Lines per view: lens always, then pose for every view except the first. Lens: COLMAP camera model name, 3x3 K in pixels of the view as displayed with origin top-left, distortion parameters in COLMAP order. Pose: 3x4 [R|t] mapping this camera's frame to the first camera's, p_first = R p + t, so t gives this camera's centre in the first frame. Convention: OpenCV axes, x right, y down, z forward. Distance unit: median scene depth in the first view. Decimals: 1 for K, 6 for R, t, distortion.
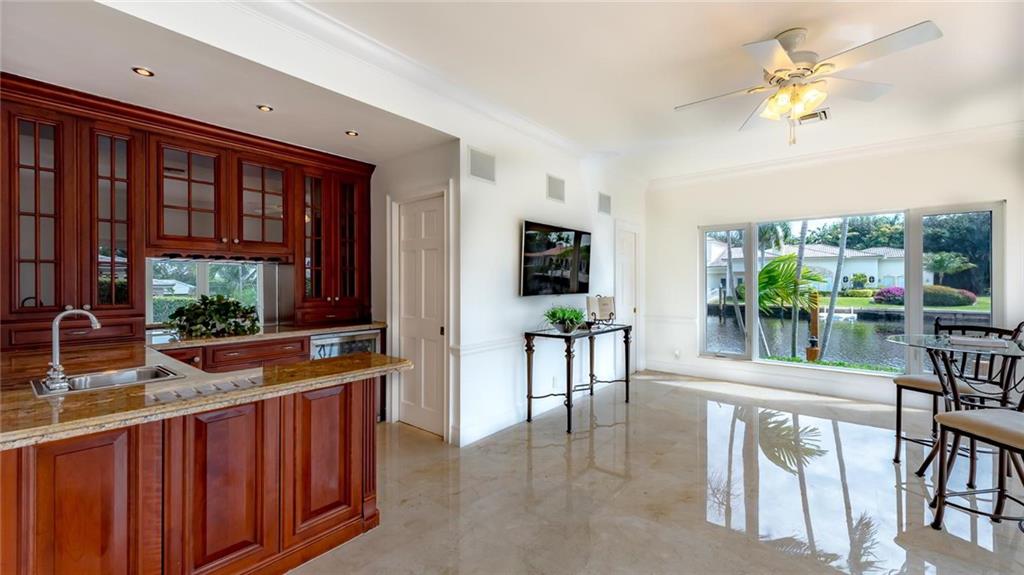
lens RADIAL K [[403.9, 0, 507.7], [0, 403.9, 282.1], [0, 0, 1]] dist [-0.002260, -0.000885]
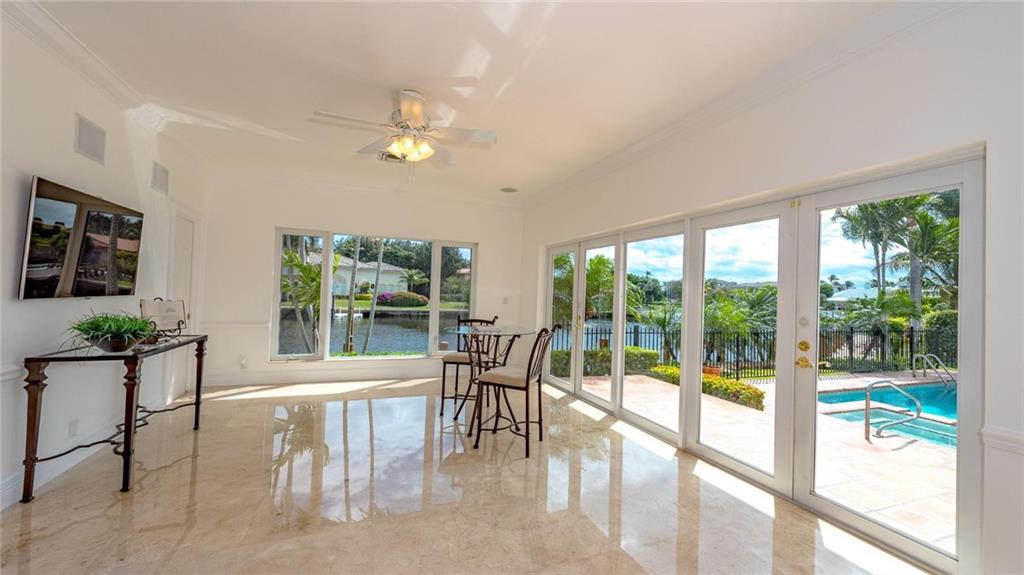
lens RADIAL K [[403.9, 0, 508.5], [0, 403.9, 287.7], [0, 0, 1]] dist [-0.002260, -0.000885]
pose [[0.478128, 0.030318, 0.877767, -0.129779], [-0.036582, 0.999224, -0.014586, -0.000074], [-0.877528, -0.025136, 0.478866, 0.061772]]
